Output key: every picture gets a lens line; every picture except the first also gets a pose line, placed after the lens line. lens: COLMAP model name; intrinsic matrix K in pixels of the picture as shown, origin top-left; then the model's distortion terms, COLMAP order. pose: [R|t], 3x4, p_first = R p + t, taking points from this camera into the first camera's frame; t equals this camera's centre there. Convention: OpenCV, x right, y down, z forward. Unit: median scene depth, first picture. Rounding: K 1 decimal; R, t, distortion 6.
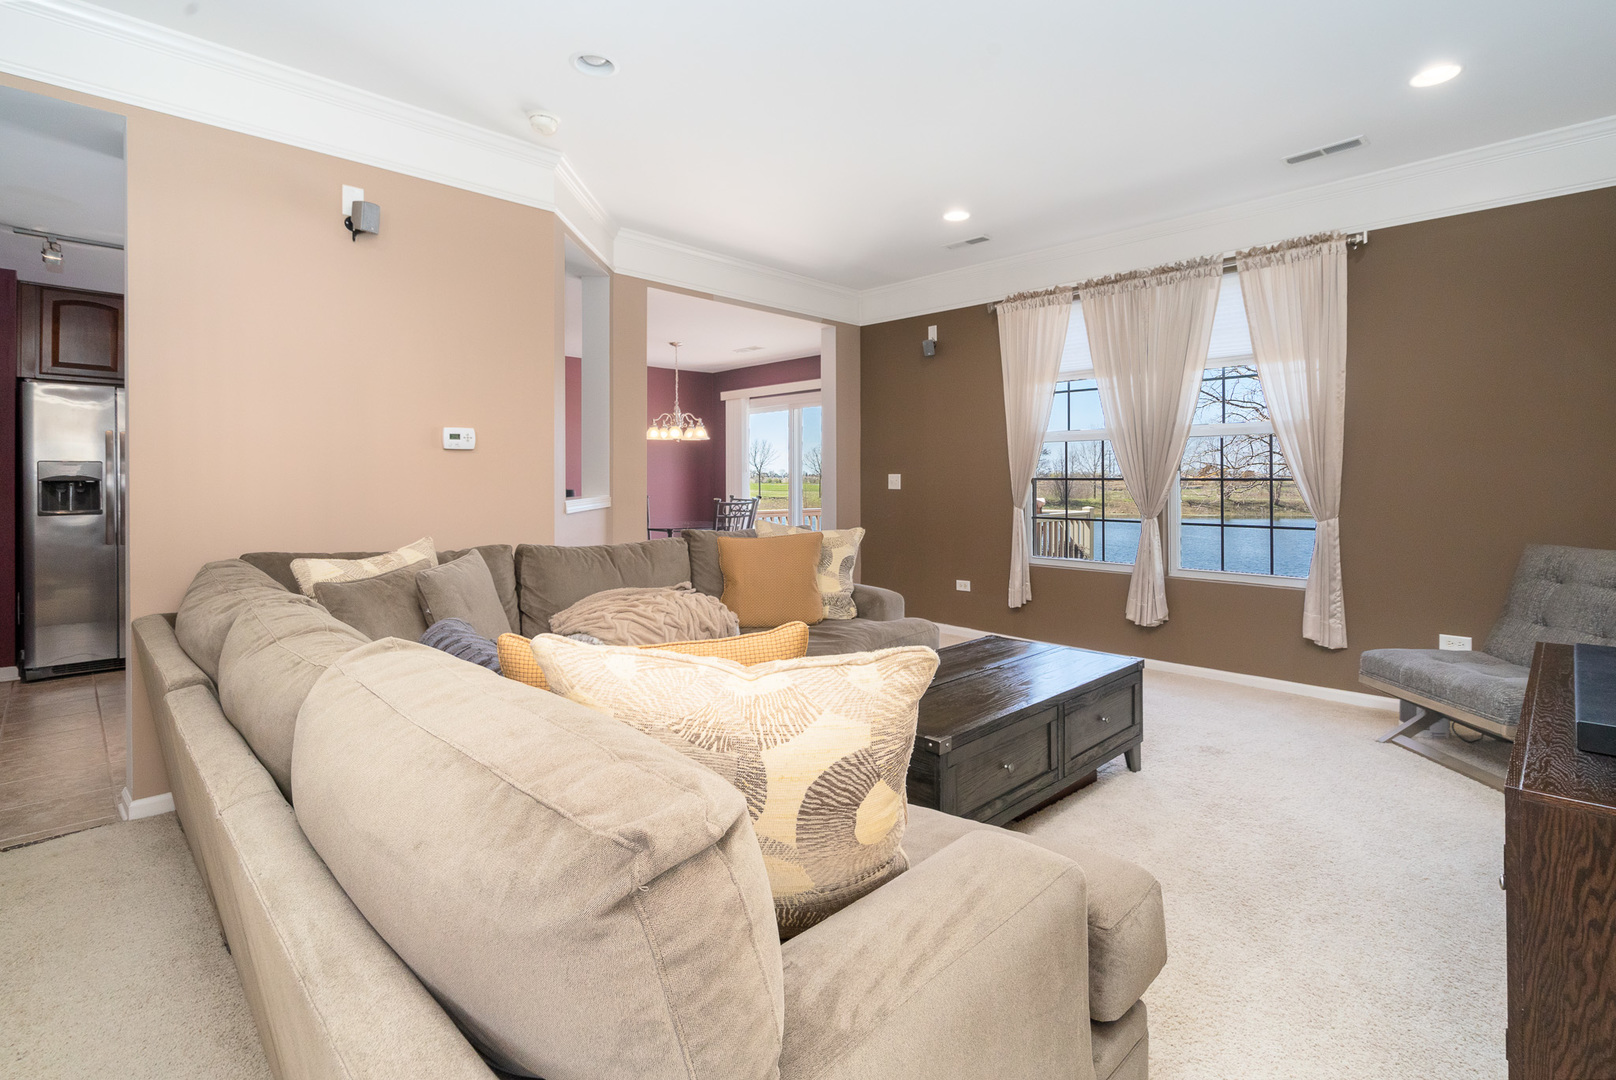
lens RADIAL K [[762.8, 0, 805.0], [0, 762.8, 481.4], [0, 0, 1]] dist [-0.005445, 0.000899]
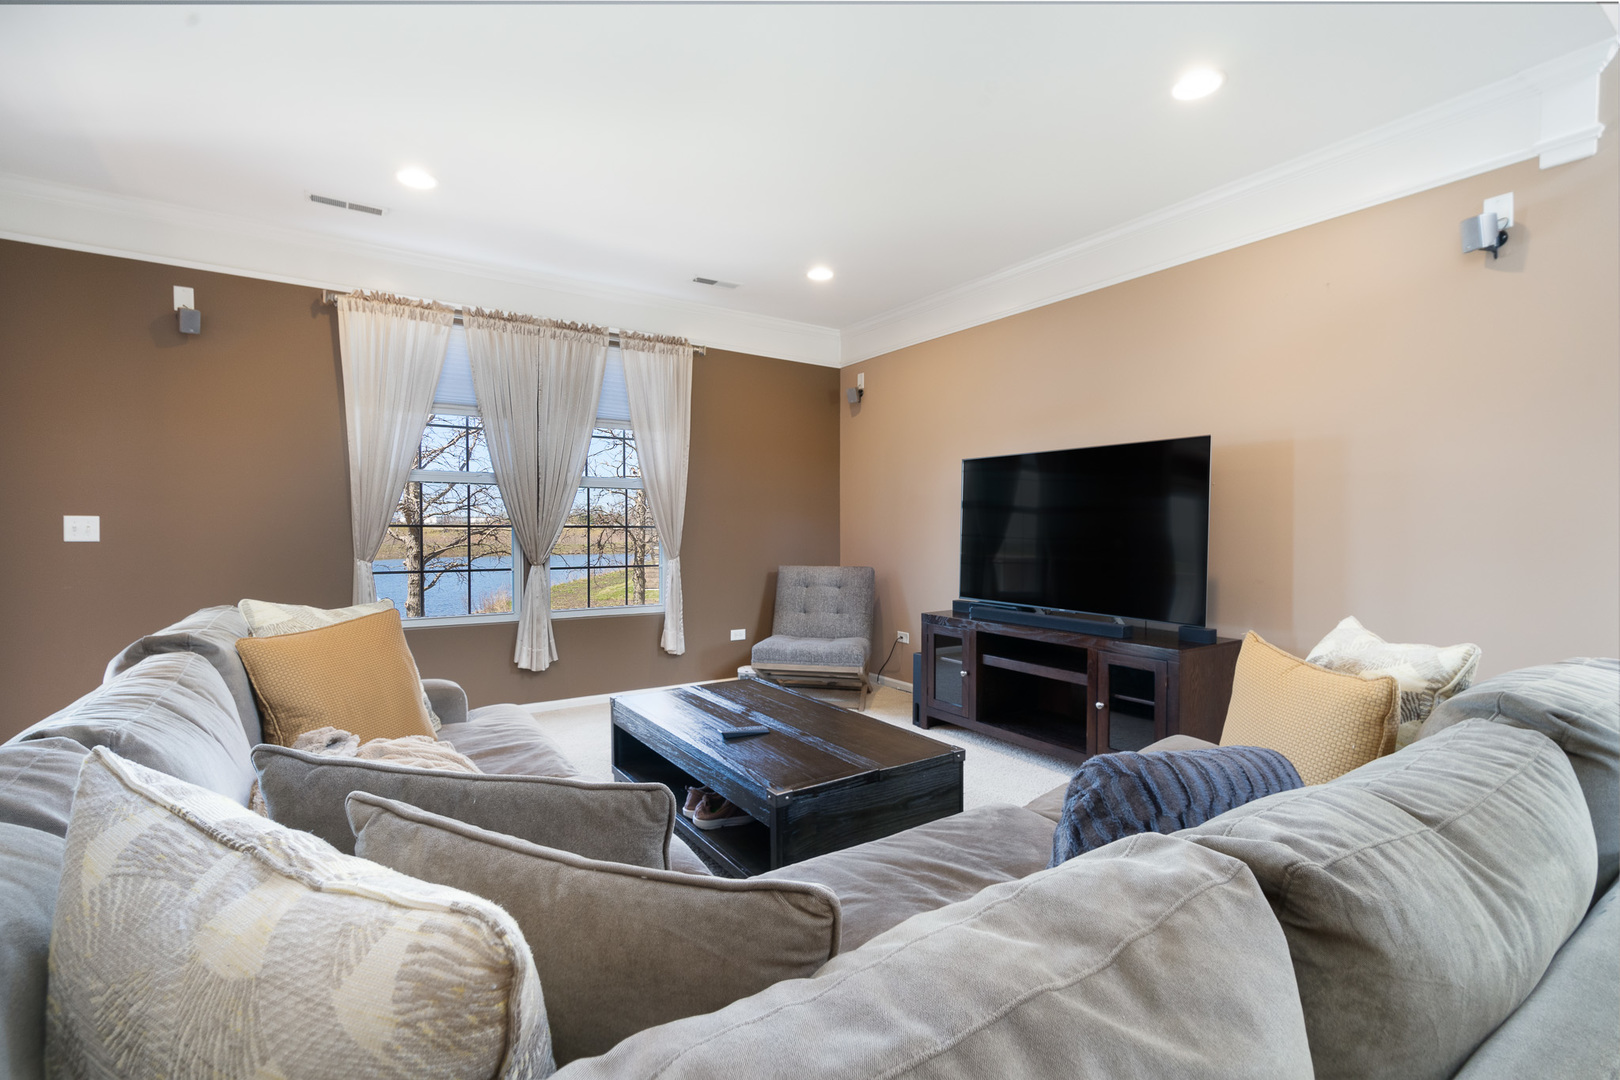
lens RADIAL K [[735.7, 0, 816.7], [0, 735.7, 540.7], [0, 0, 1]] dist [0.004100, 0.000613]
pose [[0.190260, -0.017689, 0.981574, -0.449001], [-0.001605, 0.999831, 0.018329, -0.001712], [-0.981732, -0.005063, 0.190200, 0.455306]]
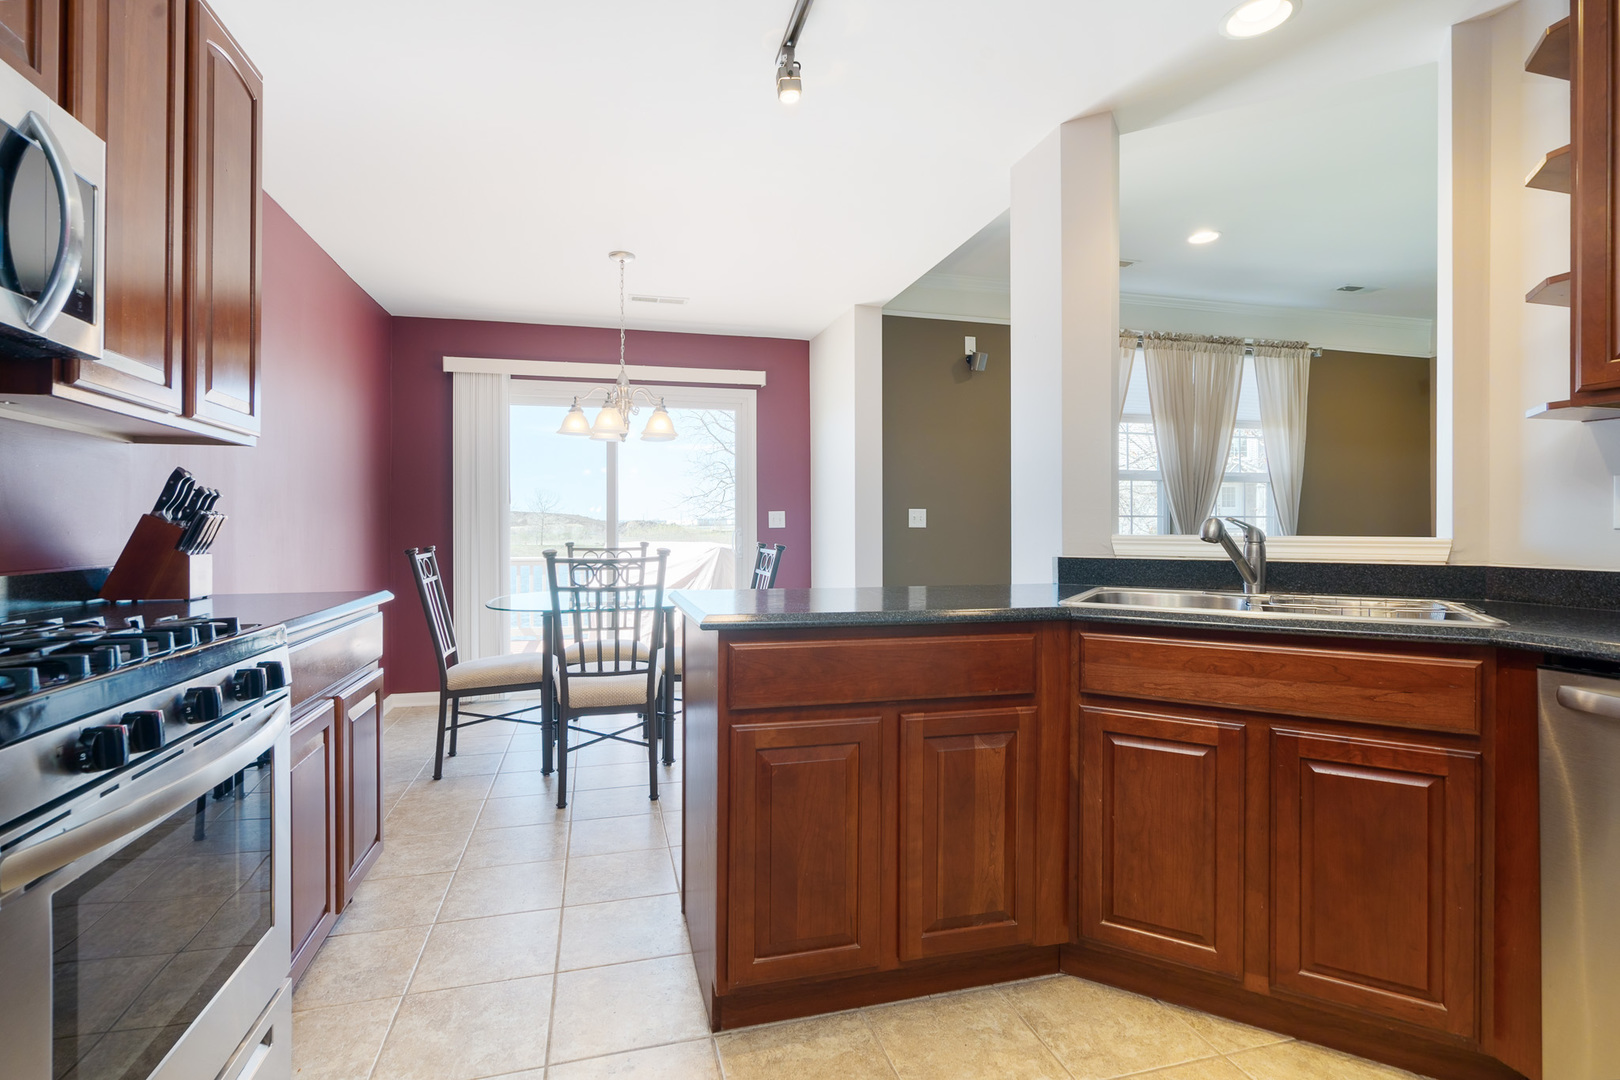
lens RADIAL K [[764.7, 0, 797.3], [0, 764.7, 528.0], [0, 0, 1]] dist [-0.005445, 0.000899]
pose [[0.502725, 0.000963, 0.864446, -0.871169], [0.000489, 0.999999, -0.001398, 0.016681], [-0.864446, 0.001126, 0.502724, 0.946240]]
